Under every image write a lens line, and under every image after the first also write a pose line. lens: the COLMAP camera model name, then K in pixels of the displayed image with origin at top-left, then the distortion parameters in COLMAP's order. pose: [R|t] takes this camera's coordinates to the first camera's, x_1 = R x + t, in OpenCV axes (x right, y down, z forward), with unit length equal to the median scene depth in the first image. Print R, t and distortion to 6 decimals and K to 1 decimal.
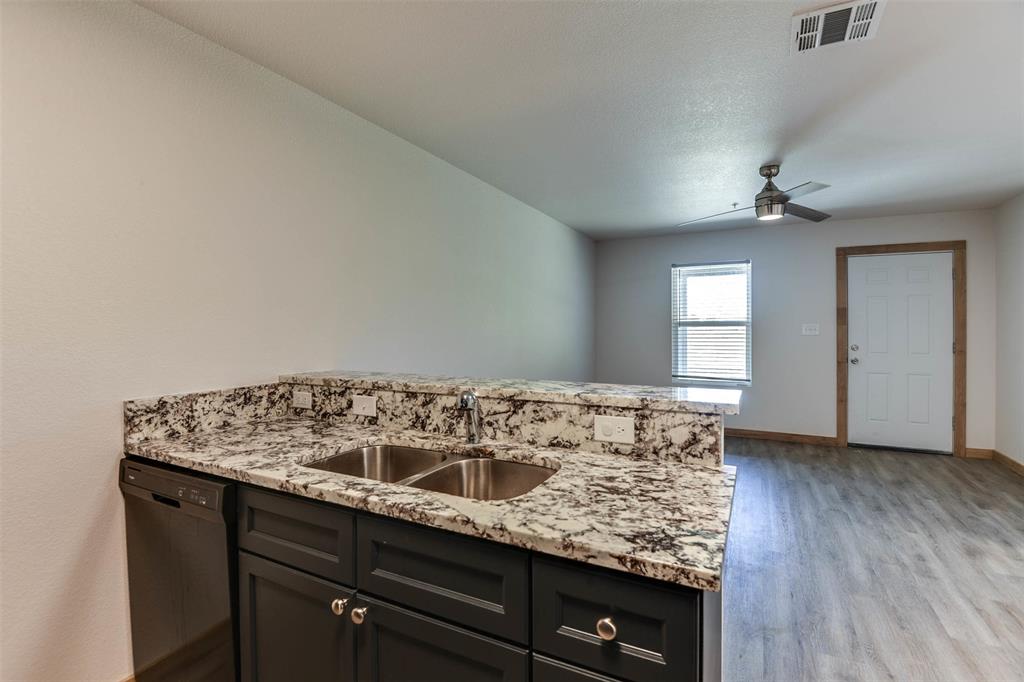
lens RADIAL K [[466.0, 0, 516.6], [0, 466.0, 331.4], [0, 0, 1]] dist [0.000748, -0.010881]
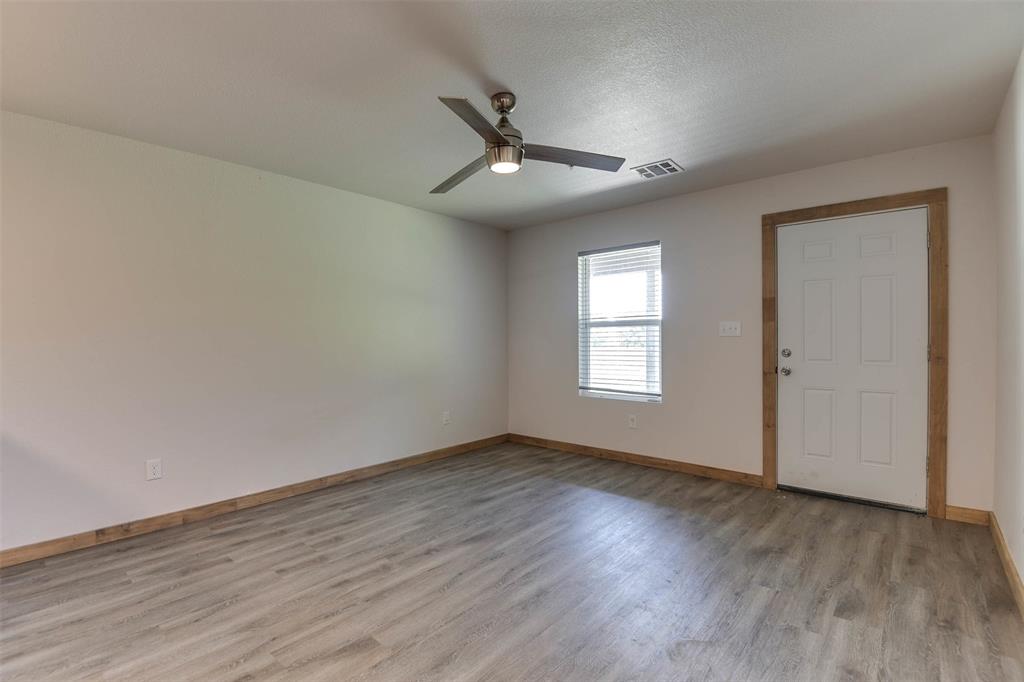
lens RADIAL K [[466.0, 0, 510.8], [0, 466.0, 346.6], [0, 0, 1]] dist [0.000748, -0.010881]
pose [[0.972904, -0.003988, -0.231173, 0.479553], [0.007095, 0.999895, 0.012609, 0.013435], [0.231099, -0.013908, 0.972831, 0.202703]]
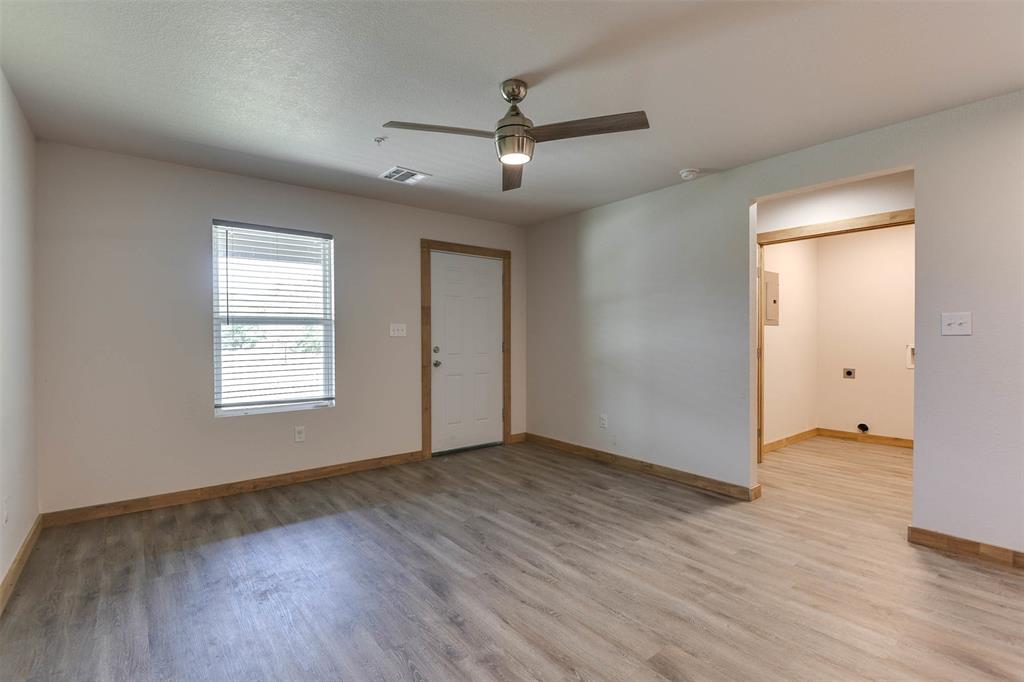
lens RADIAL K [[466.0, 0, 507.1], [0, 466.0, 343.9], [0, 0, 1]] dist [0.000748, -0.010881]
pose [[0.415325, -0.015614, 0.909539, -0.060281], [0.010077, 0.999870, 0.012564, 0.013379], [-0.909617, 0.003948, 0.415428, 0.485611]]
